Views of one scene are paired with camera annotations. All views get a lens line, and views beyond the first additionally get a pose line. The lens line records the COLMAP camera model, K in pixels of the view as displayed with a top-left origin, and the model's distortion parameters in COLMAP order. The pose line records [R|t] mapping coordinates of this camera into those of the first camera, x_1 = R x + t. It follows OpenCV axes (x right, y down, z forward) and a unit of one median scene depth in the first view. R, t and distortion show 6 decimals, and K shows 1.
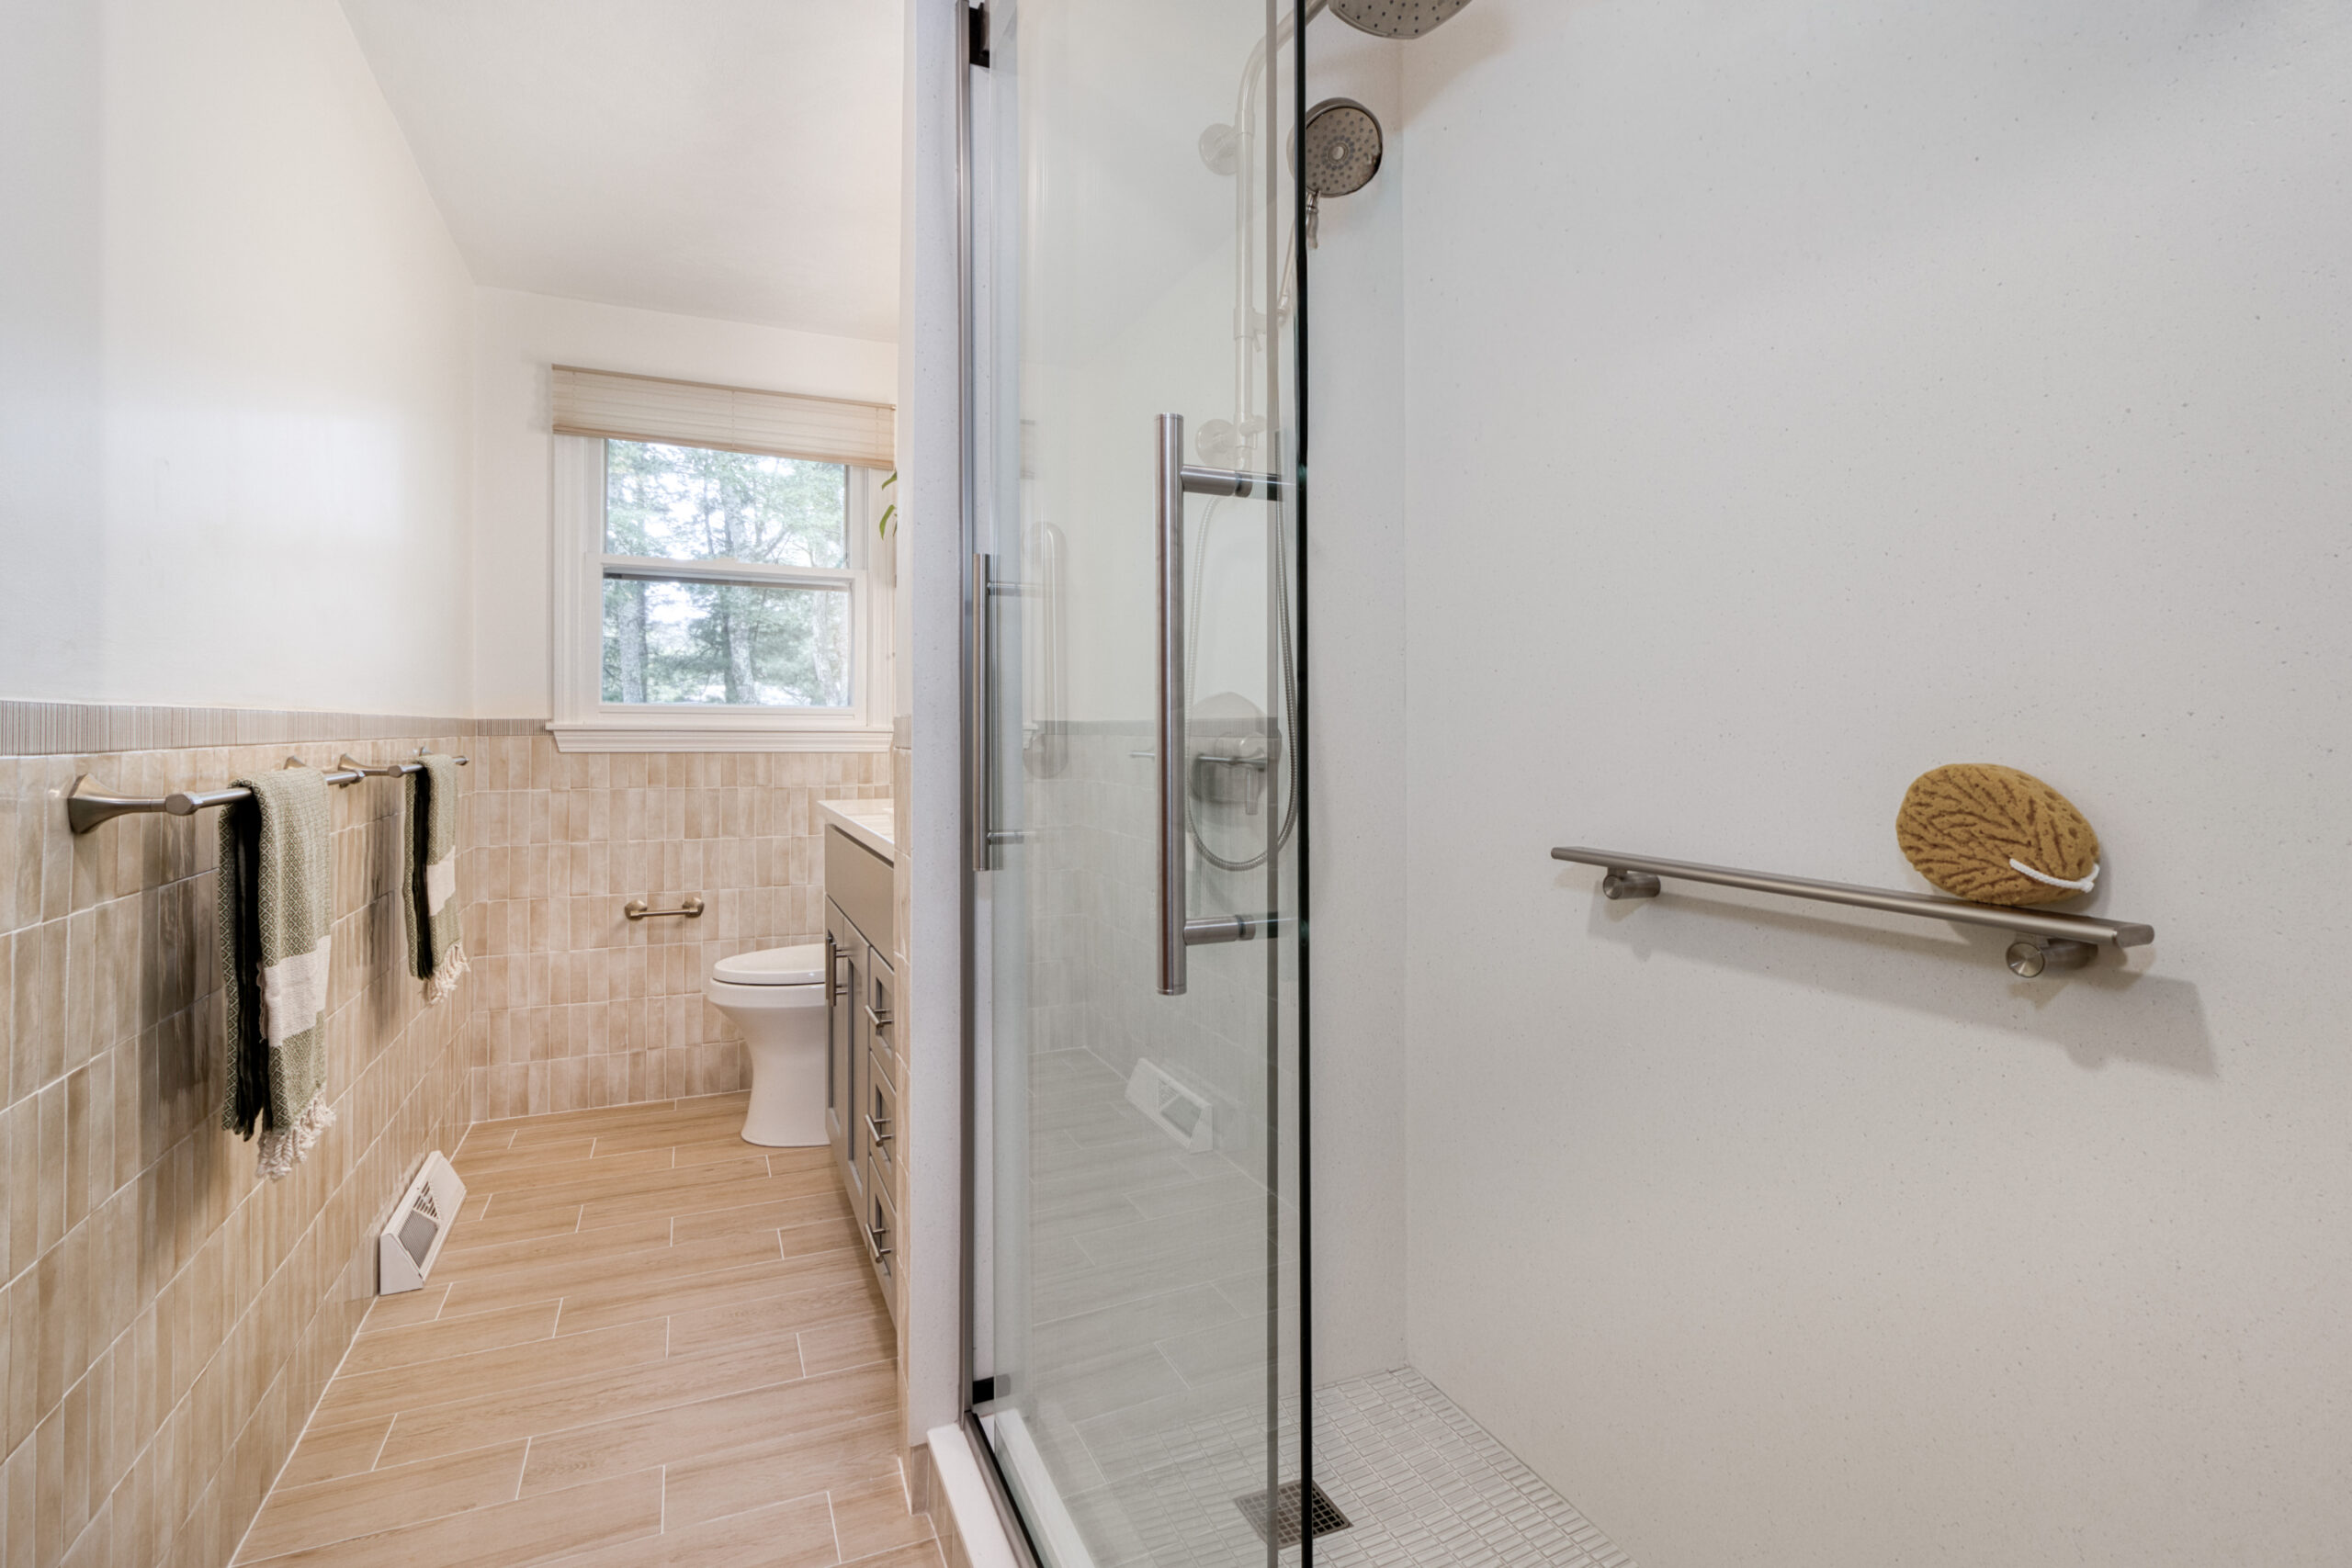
lens RADIAL K [[1143.6, 0, 1174.1], [0, 1143.6, 753.6], [0, 0, 1]] dist [0.005376, -0.000893]
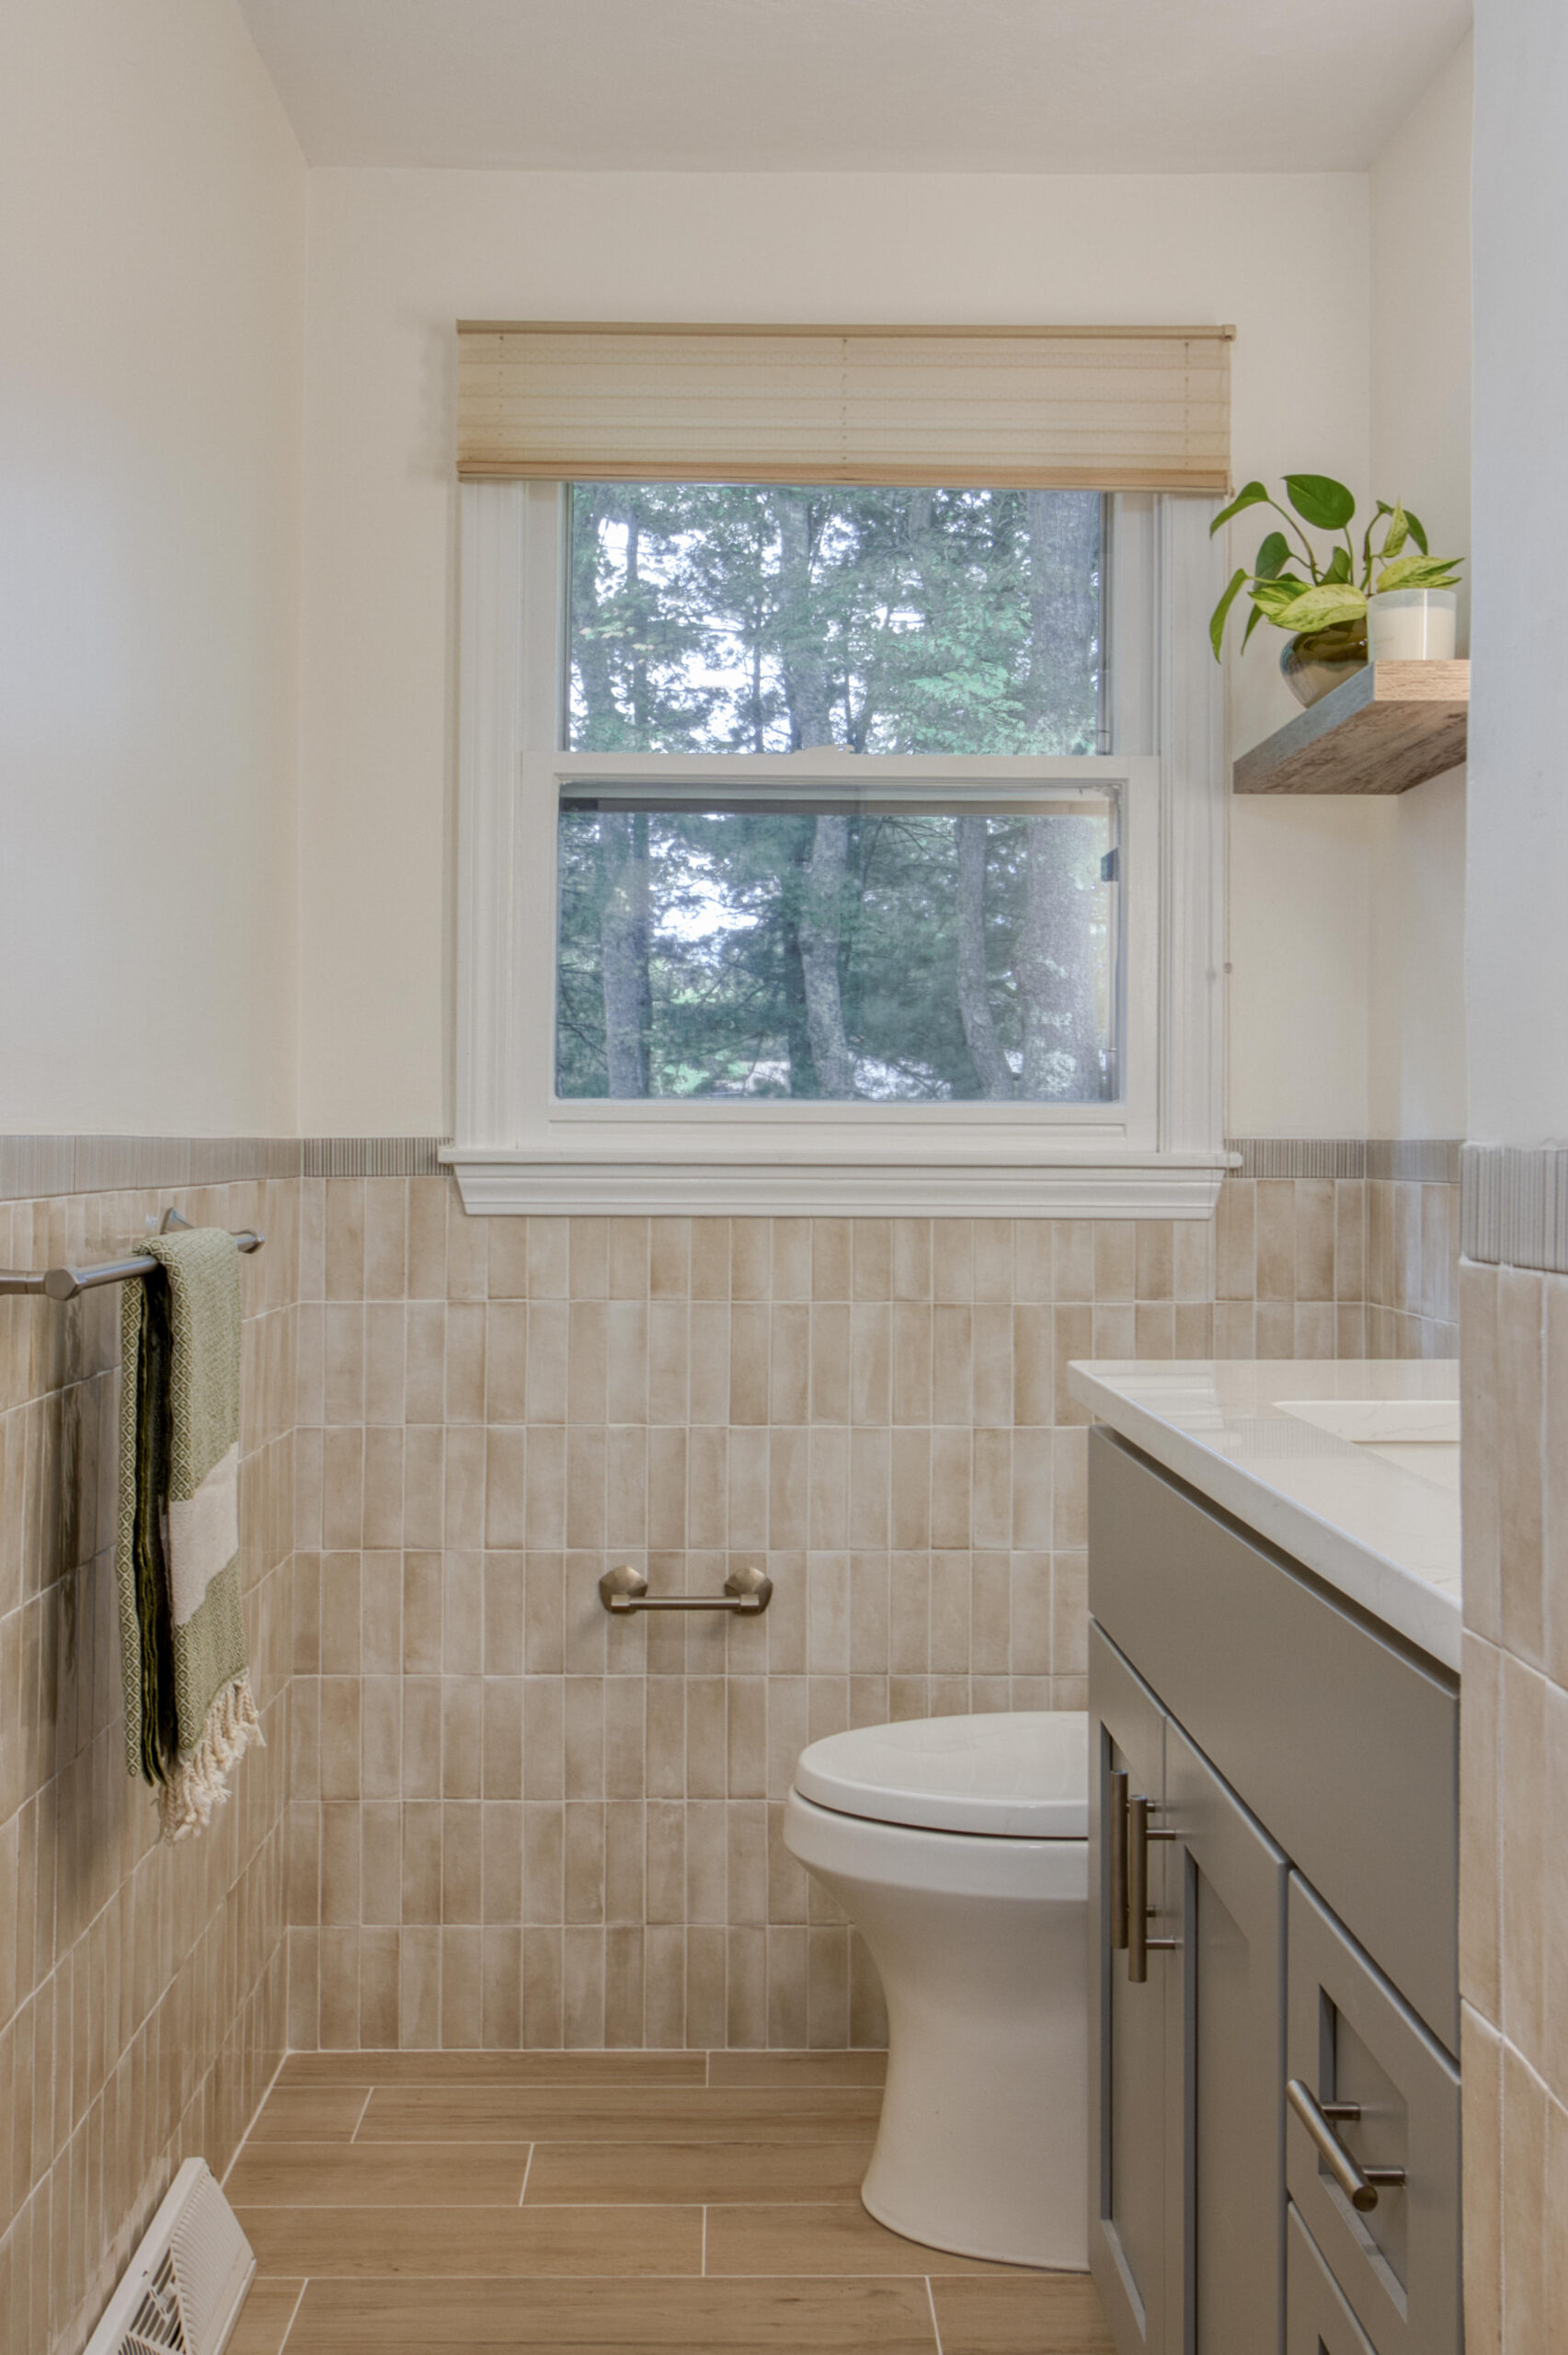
lens RADIAL K [[2319.0, 0, 717.8], [0, 2319.0, 1141.2], [0, 0, 1]] dist [0.001495, 0.000000]
pose [[0.920321, -0.003201, -0.391151, -0.102987], [-0.005200, 0.999778, -0.020416, -0.011390], [0.391130, 0.020823, 0.920100, 0.223548]]
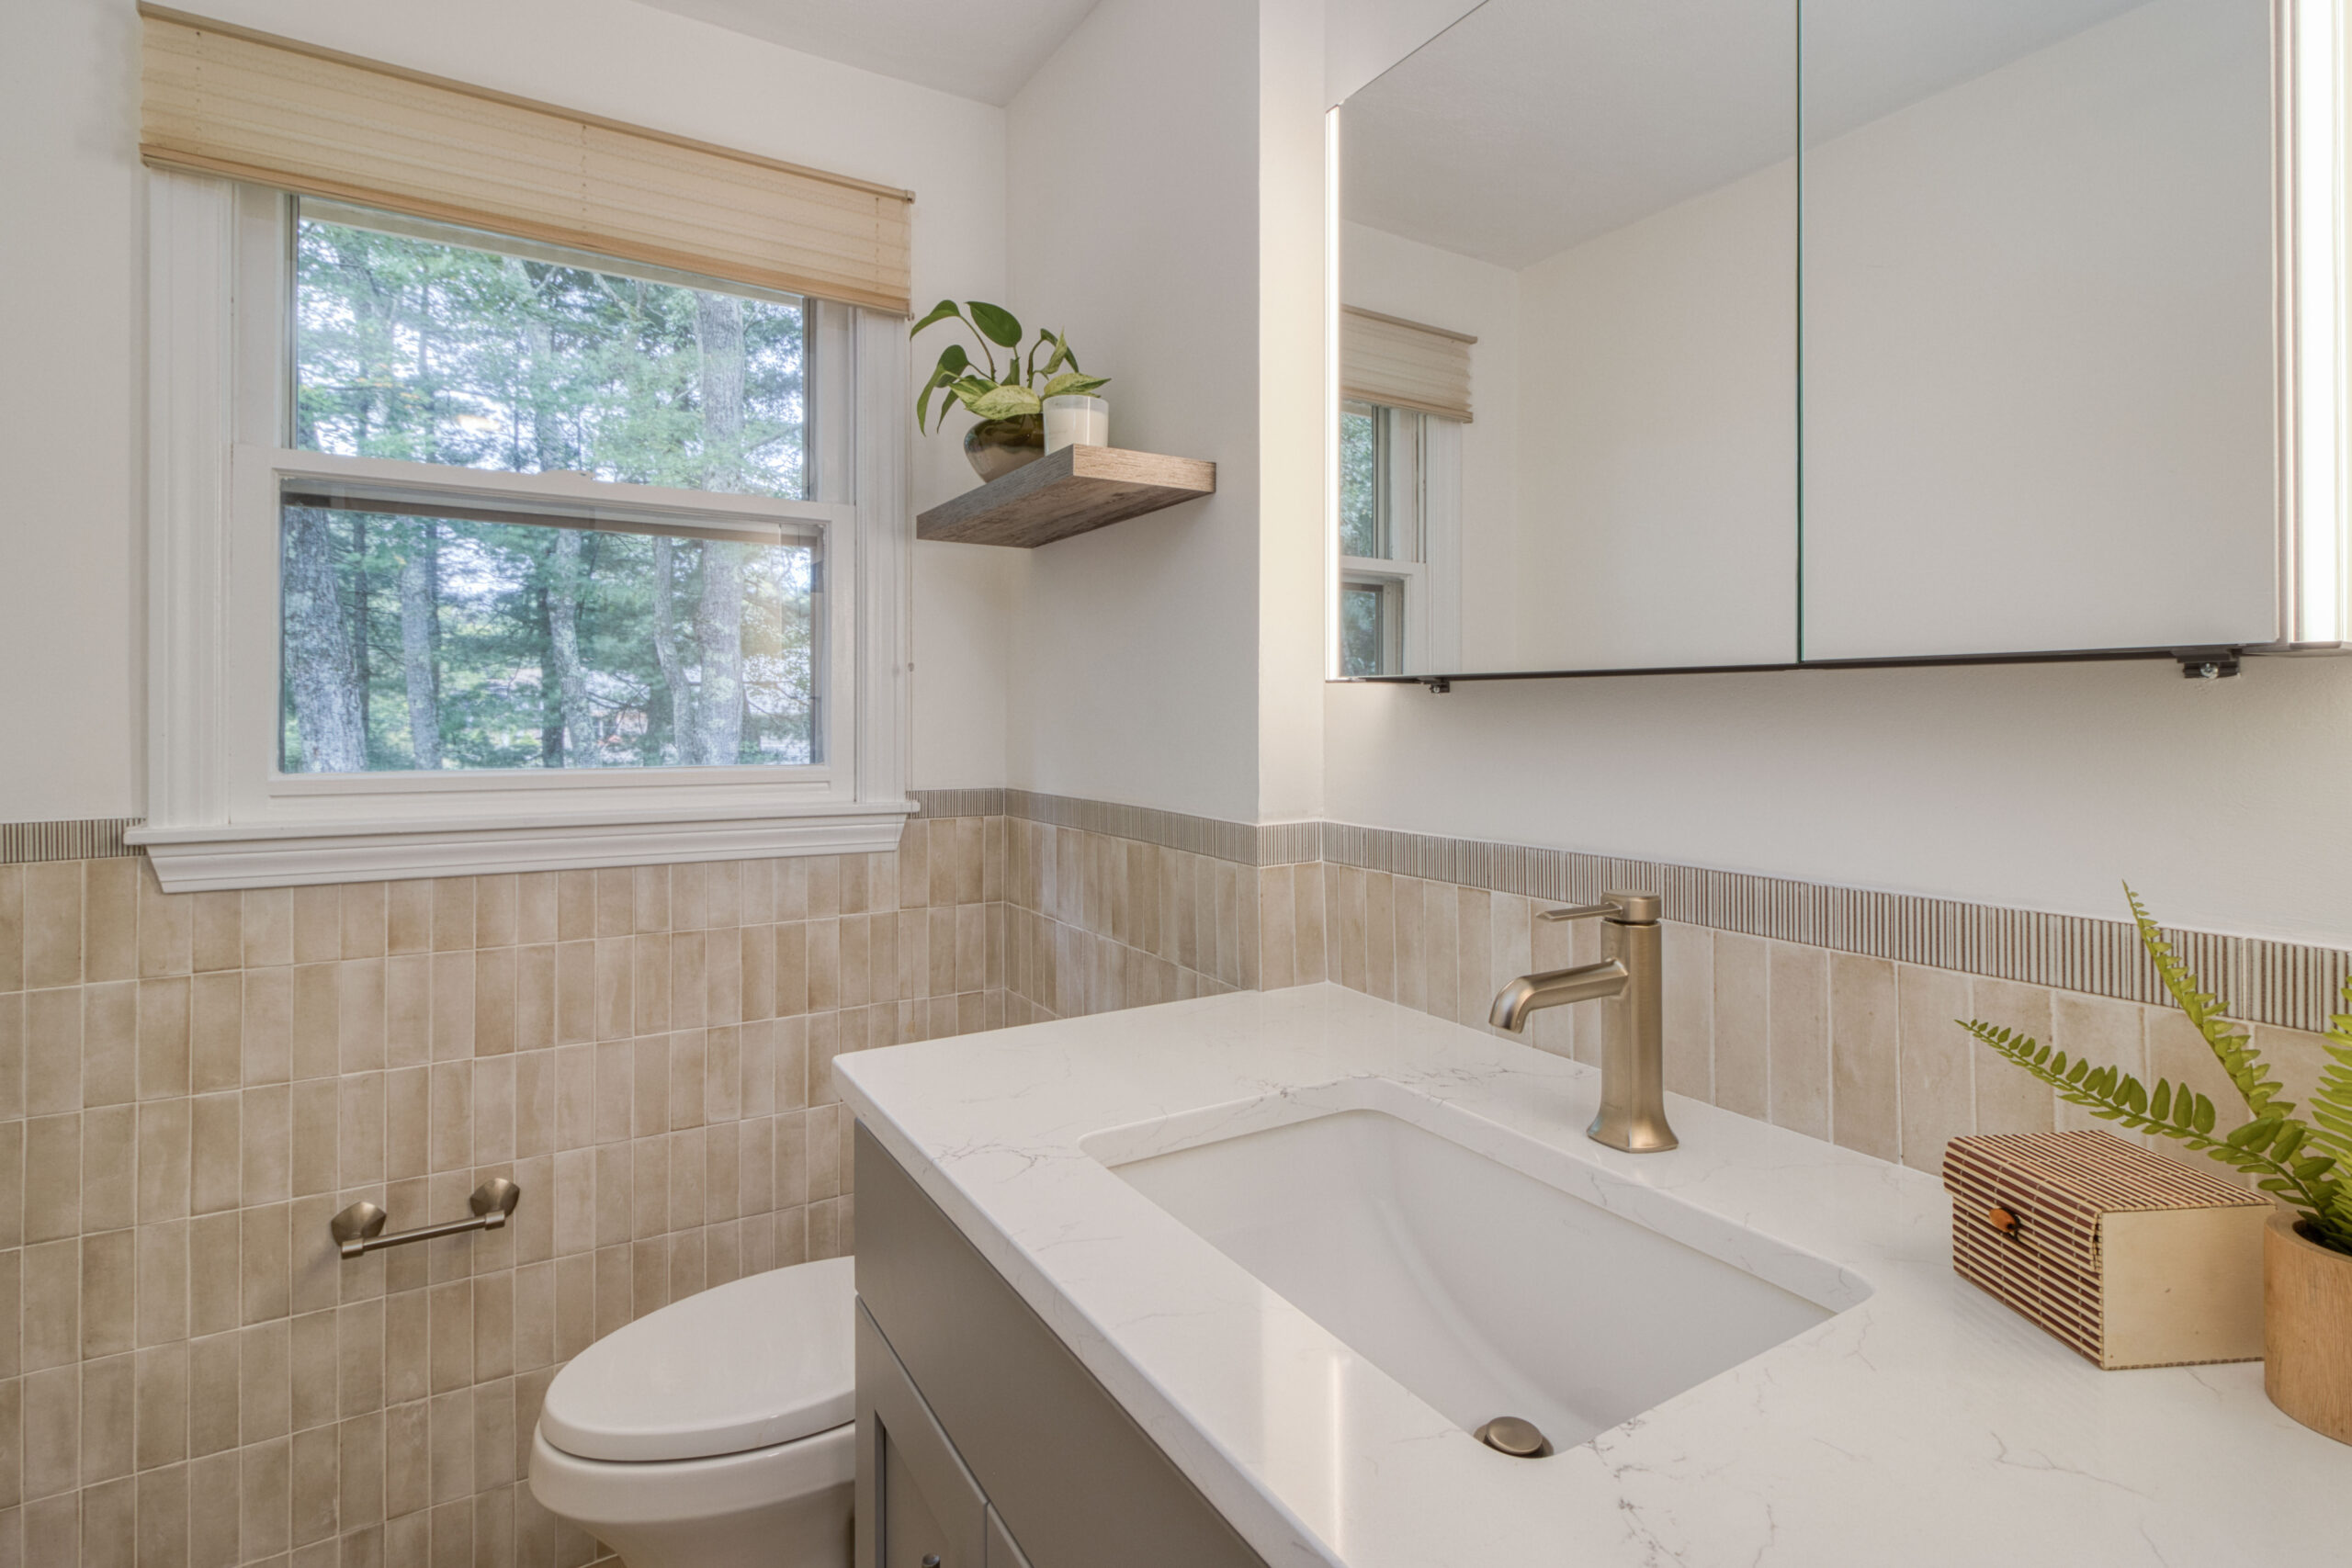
lens RADIAL K [[1143.6, 0, 1218.3], [0, 1143.6, 717.0], [0, 0, 1]] dist [0.005376, -0.000893]
pose [[0.986875, -0.006622, 0.161349, -0.201725], [0.008858, 0.999874, -0.013142, -0.058250], [-0.161242, 0.014399, 0.986810, 0.485158]]
